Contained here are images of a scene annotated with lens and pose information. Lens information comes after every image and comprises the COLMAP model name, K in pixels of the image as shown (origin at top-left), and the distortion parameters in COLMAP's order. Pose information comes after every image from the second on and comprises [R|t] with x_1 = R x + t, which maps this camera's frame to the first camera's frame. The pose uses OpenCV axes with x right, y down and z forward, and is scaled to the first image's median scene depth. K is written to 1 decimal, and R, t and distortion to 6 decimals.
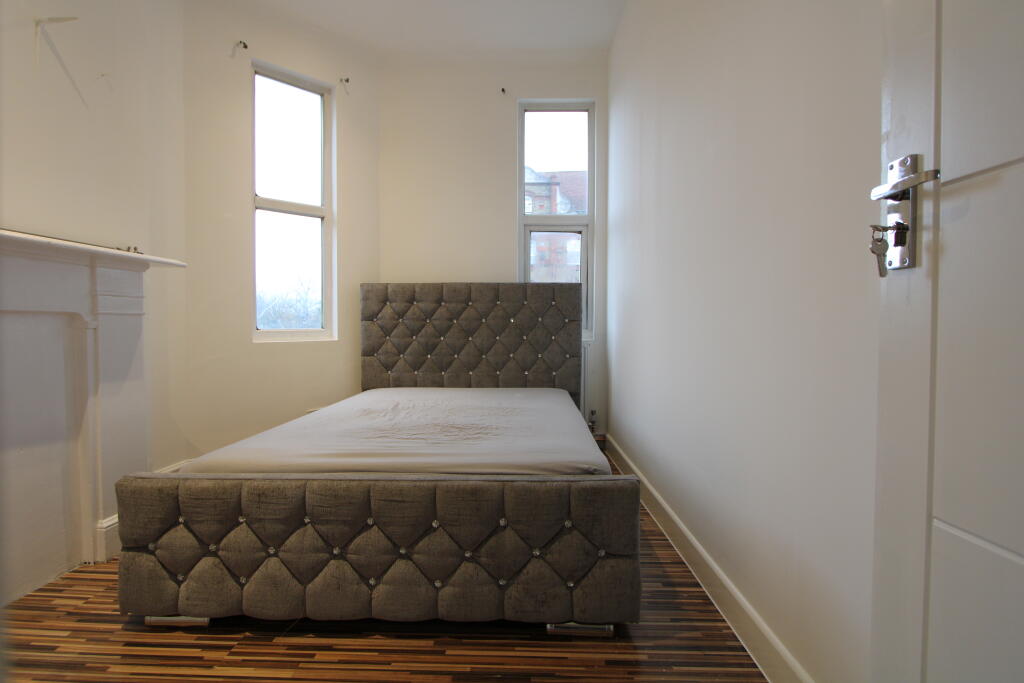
lens RADIAL K [[508.7, 0, 505.4], [0, 508.7, 336.1], [0, 0, 1]] dist [-0.014689, 0.001655]
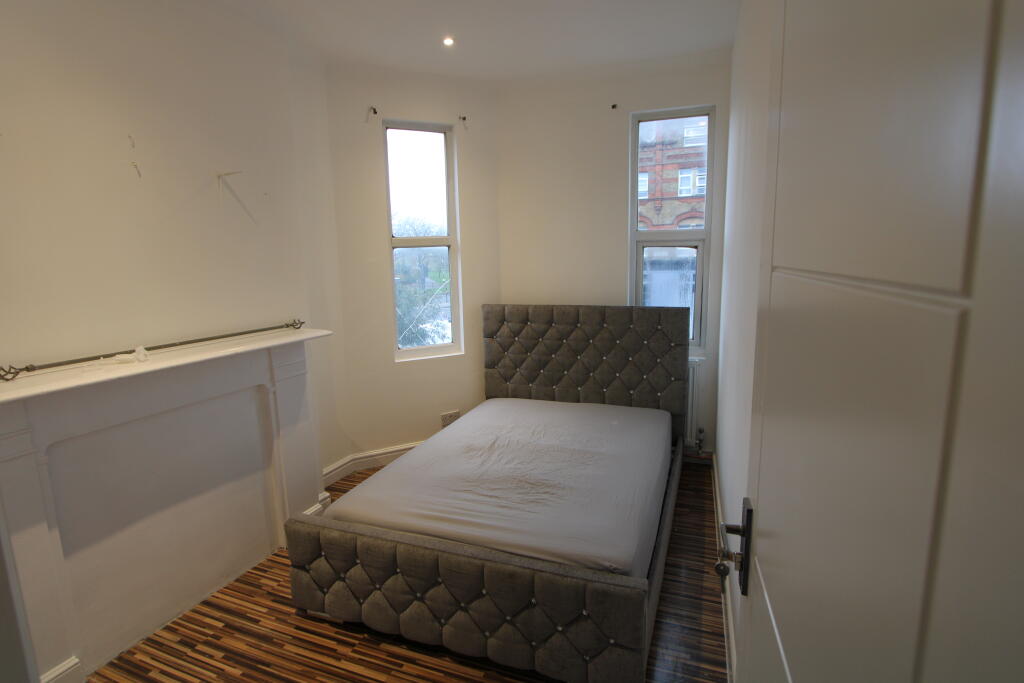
lens RADIAL K [[508.7, 0, 505.4], [0, 508.7, 336.1], [0, 0, 1]] dist [-0.014689, 0.001655]
pose [[0.945931, 0.026874, -0.323253, 0.253093], [0.018036, 0.990662, 0.135140, -0.363711], [0.323867, -0.133664, 0.936613, -0.090878]]
